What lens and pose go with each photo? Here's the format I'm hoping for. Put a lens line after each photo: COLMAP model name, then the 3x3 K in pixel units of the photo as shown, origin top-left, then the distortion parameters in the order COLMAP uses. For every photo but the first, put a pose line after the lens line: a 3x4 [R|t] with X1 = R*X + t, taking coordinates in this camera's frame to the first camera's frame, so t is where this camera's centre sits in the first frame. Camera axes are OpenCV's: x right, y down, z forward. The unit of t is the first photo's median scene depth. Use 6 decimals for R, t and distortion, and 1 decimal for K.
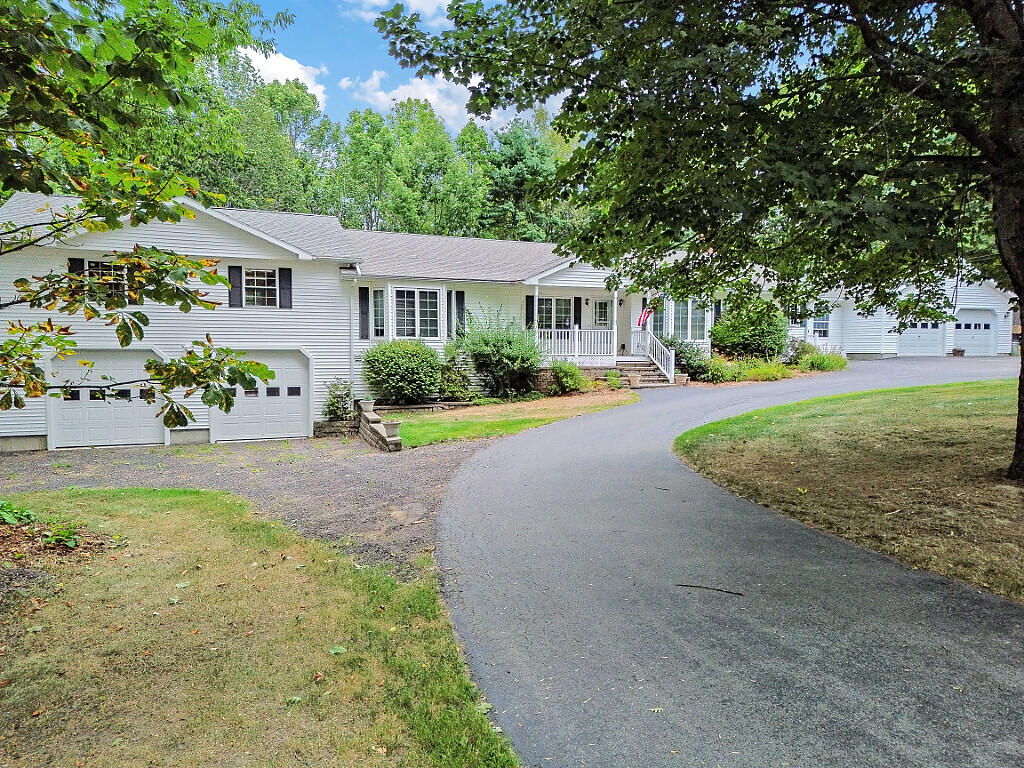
lens RADIAL K [[714.9, 0, 513.5], [0, 714.9, 385.2], [0, 0, 1]] dist [0.006775, -0.004156]
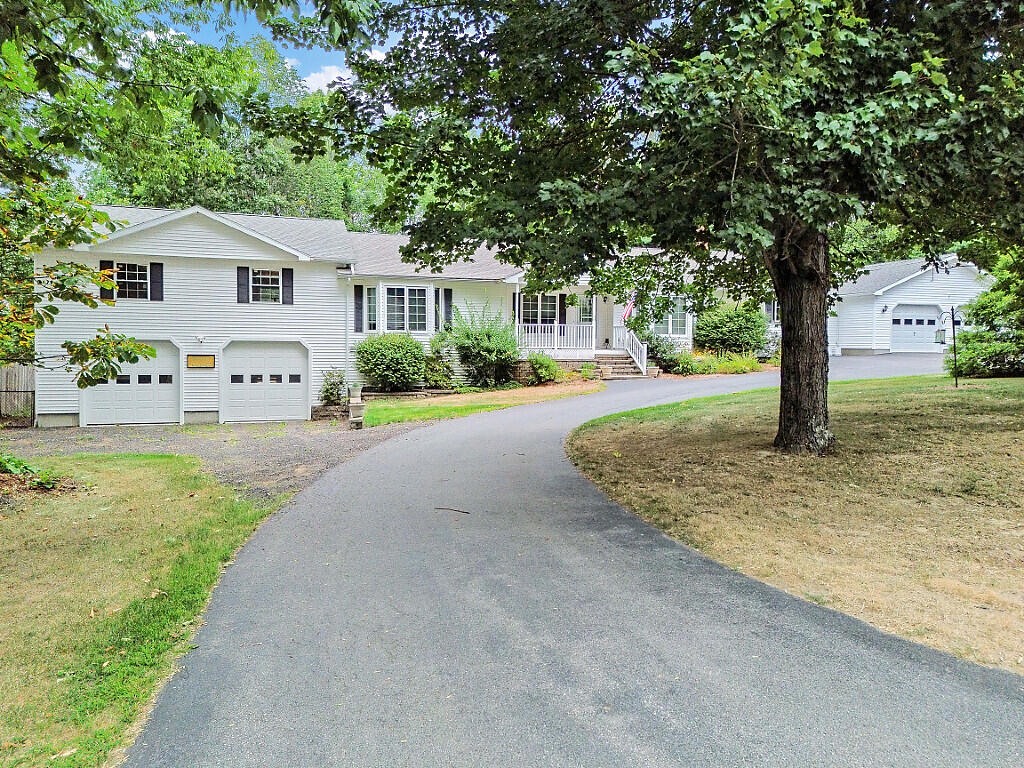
lens RADIAL K [[714.9, 0, 510.5], [0, 714.9, 381.2], [0, 0, 1]] dist [0.006775, -0.004156]
pose [[0.996569, 0.010136, -0.082142, 0.116750], [-0.010259, 0.999947, -0.001066, 0.009910], [0.082127, 0.001905, 0.996620, -0.080590]]
